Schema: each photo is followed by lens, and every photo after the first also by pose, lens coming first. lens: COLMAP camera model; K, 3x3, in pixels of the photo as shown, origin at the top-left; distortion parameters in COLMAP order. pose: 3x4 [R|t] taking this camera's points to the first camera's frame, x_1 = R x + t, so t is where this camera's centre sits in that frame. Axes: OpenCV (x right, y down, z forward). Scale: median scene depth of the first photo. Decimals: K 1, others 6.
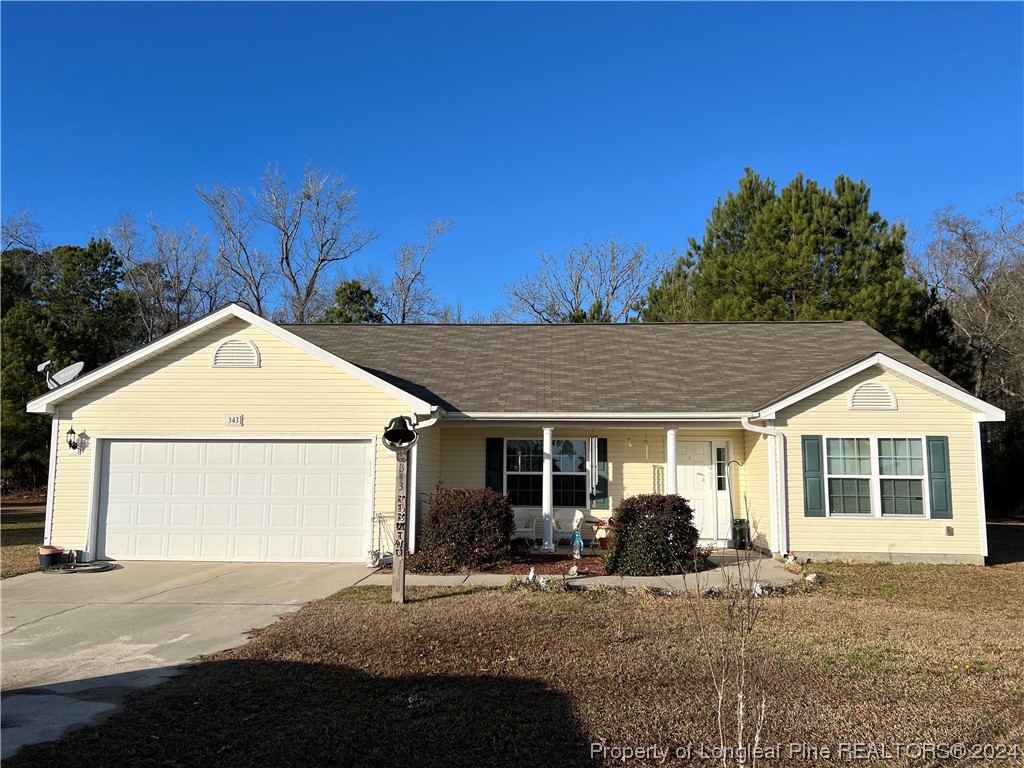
lens RADIAL K [[759.7, 0, 512.0], [0, 759.7, 384.0], [0, 0, 1]] dist [0.031765, -0.007436]
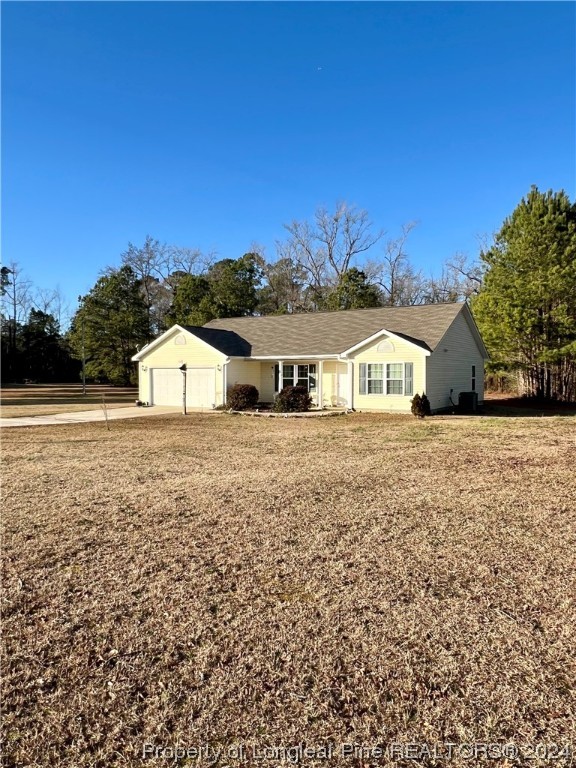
lens RADIAL K [[530.8, 0, 301.8], [0, 530.8, 384.0], [0, 0, 1]] dist [-0.002032, 0.000042]
pose [[0.877325, 0.002537, -0.479889, 0.985388], [0.062500, 0.990865, 0.119500, -0.080453], [0.475809, -0.134833, 0.869152, -0.585650]]
